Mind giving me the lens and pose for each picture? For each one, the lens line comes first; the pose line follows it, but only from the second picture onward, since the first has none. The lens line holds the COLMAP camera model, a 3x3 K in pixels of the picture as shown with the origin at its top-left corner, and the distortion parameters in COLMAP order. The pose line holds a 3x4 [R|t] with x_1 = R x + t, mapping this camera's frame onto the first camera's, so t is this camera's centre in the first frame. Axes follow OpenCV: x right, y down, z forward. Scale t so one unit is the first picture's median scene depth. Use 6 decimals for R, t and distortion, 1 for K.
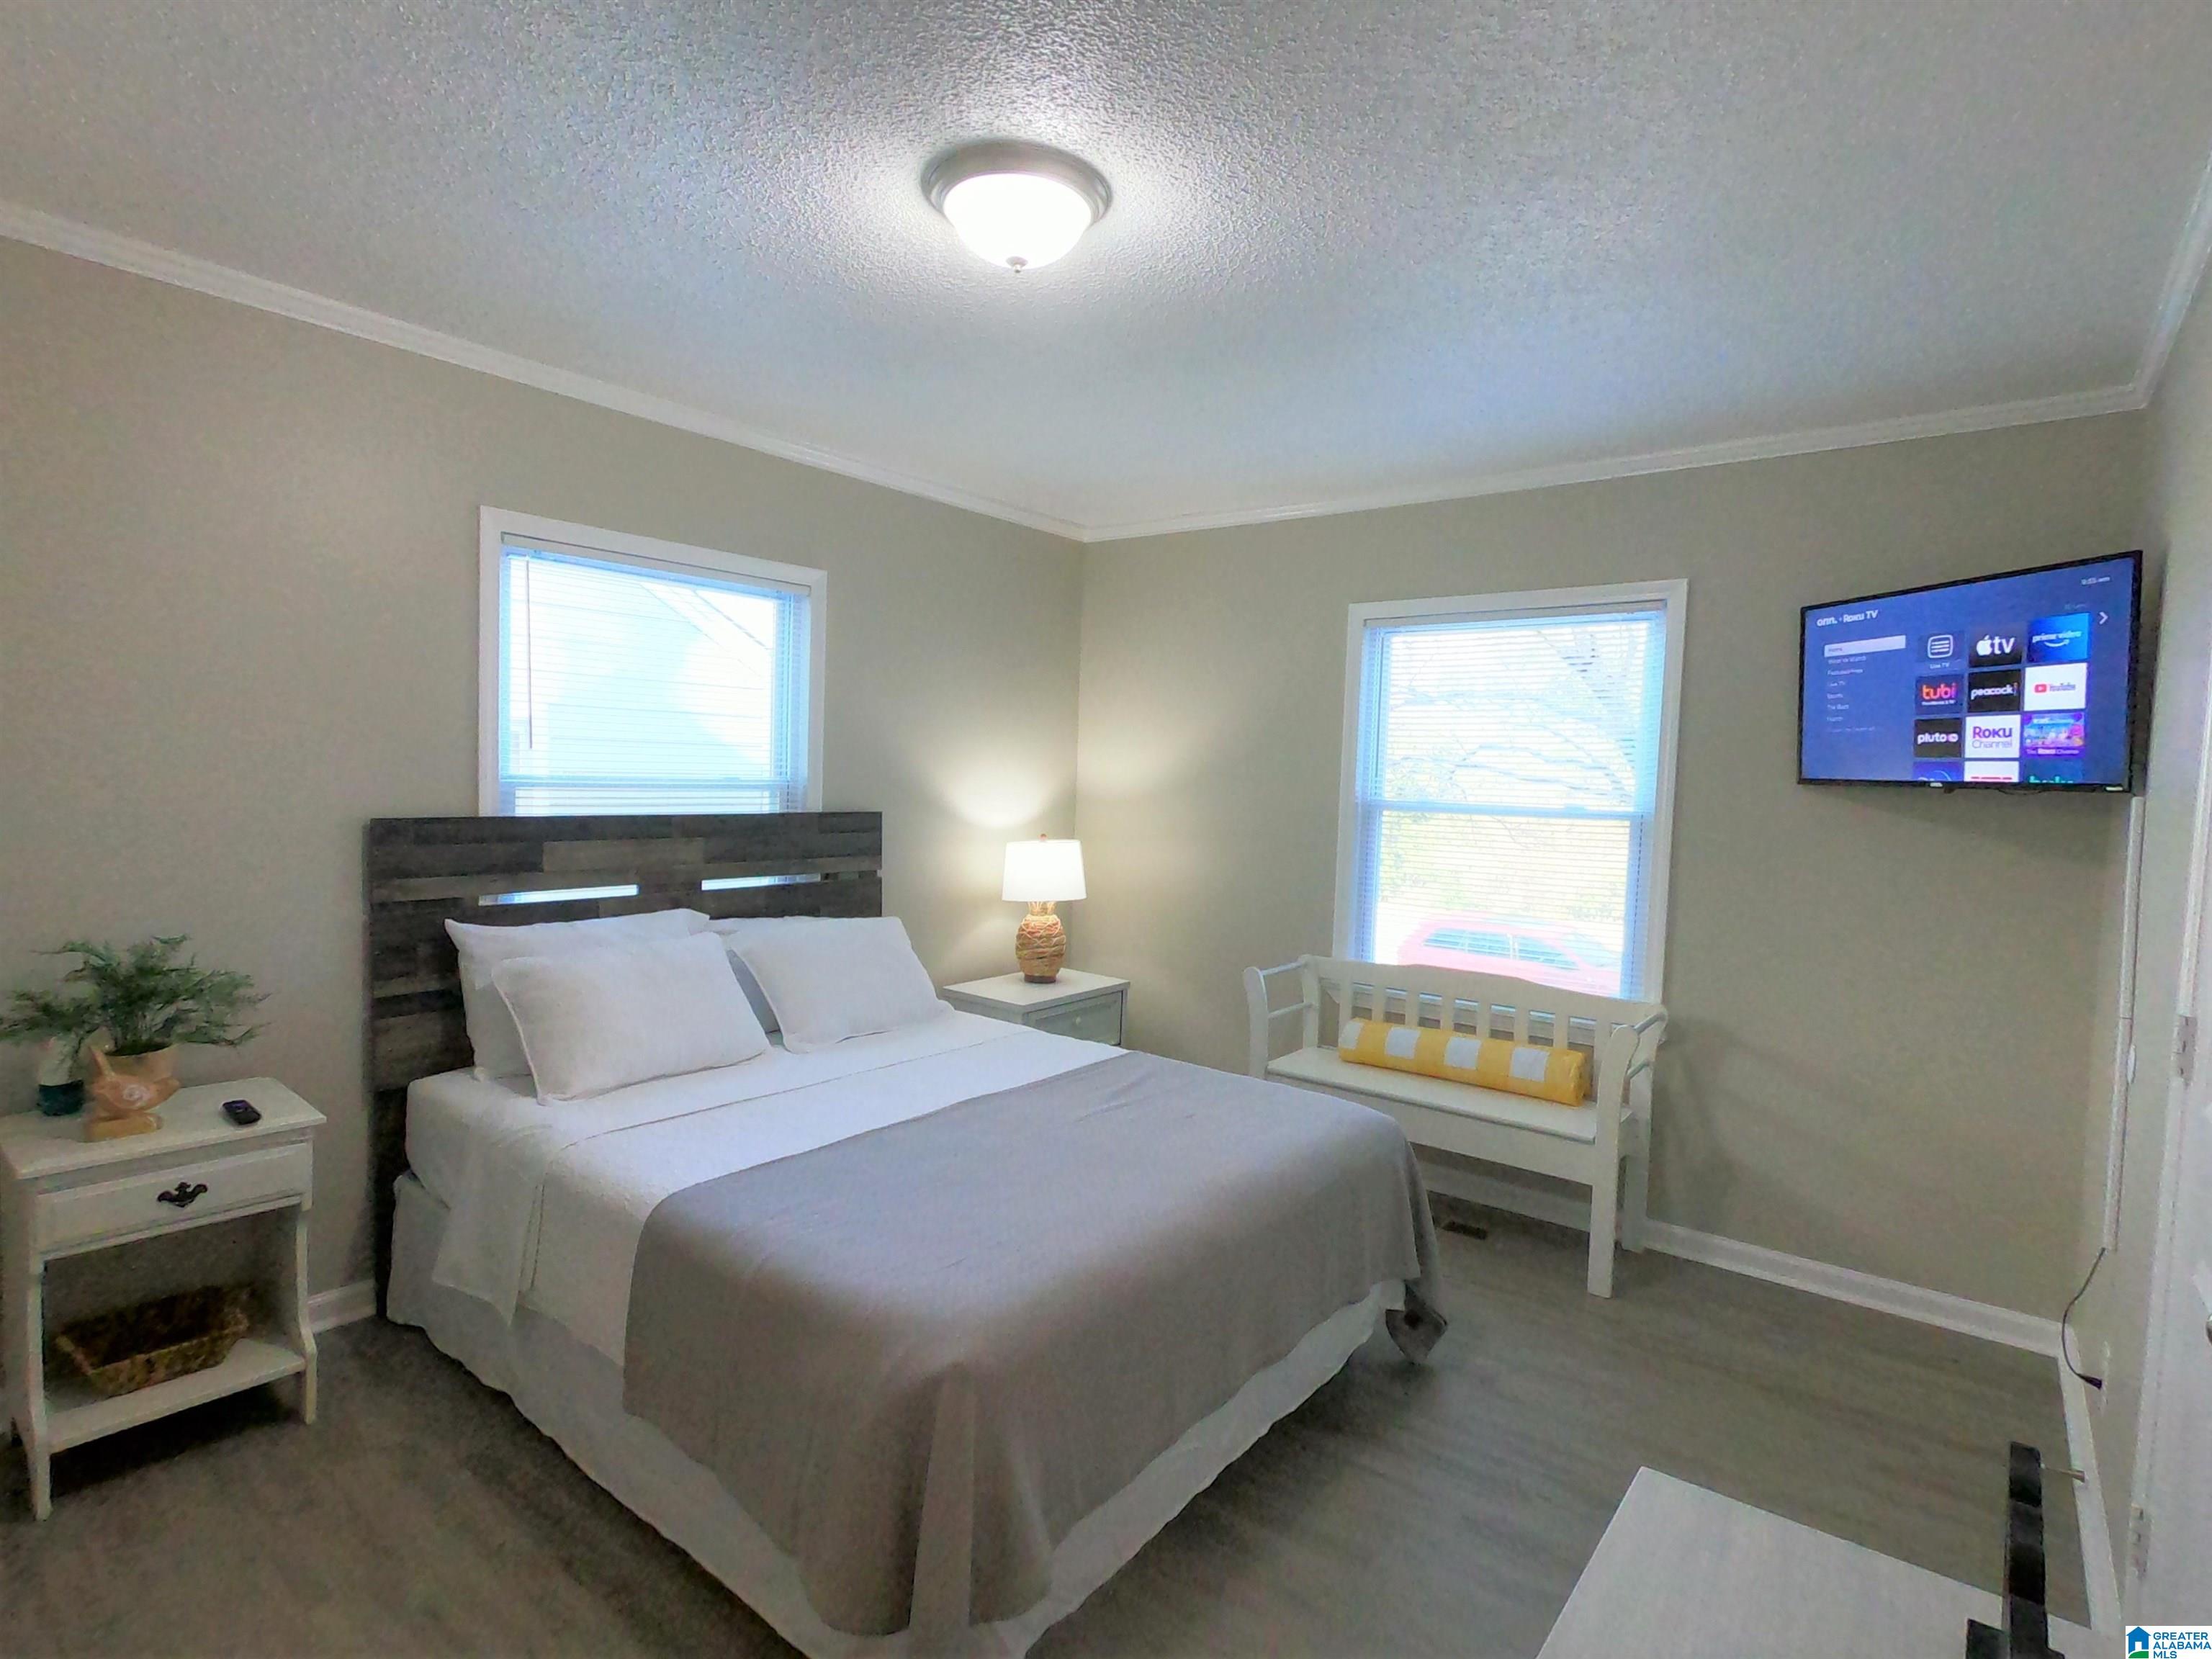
lens RADIAL K [[1131.3, 0, 1102.1], [0, 1131.3, 828.7], [0, 0, 1]] dist [0.001383, 0.002127]
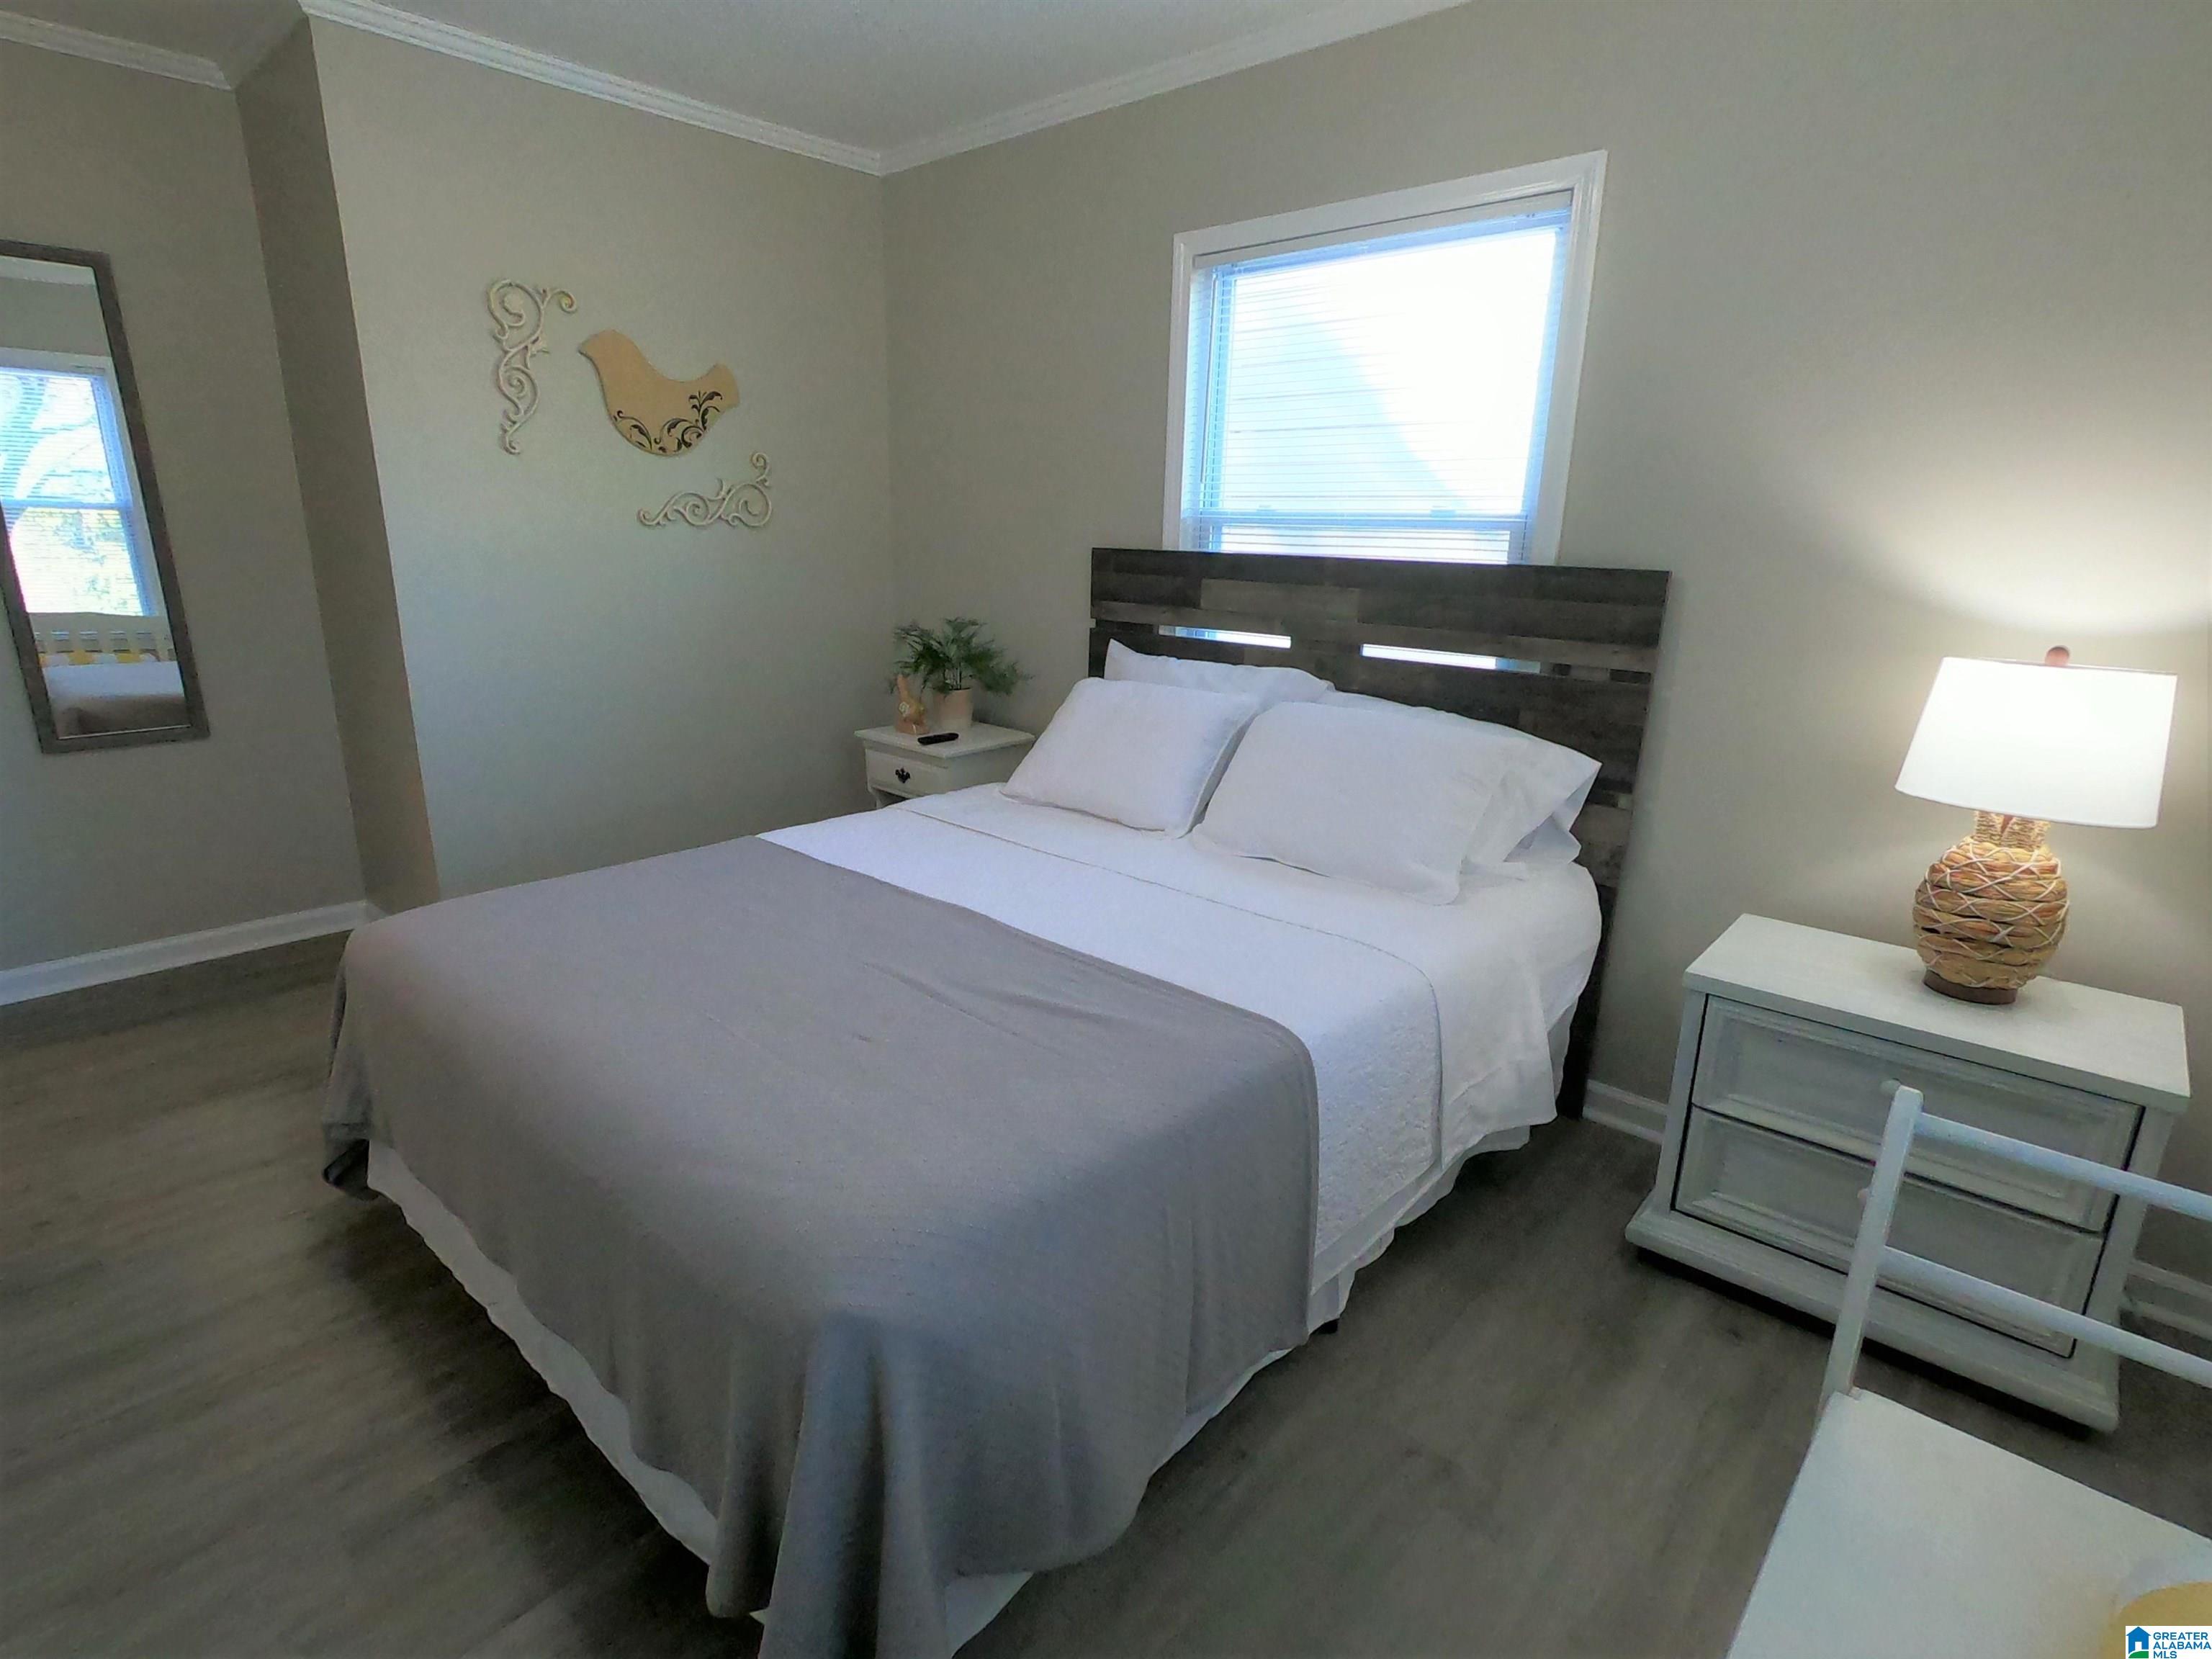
lens RADIAL K [[1131.3, 0, 1106.5], [0, 1131.3, 824.3], [0, 0, 1]] dist [0.001383, 0.002127]
pose [[-0.072376, 0.223541, -0.972004, 0.506817], [-0.077046, 0.970394, 0.228908, 0.000340], [0.994397, 0.091456, -0.053010, 0.940681]]
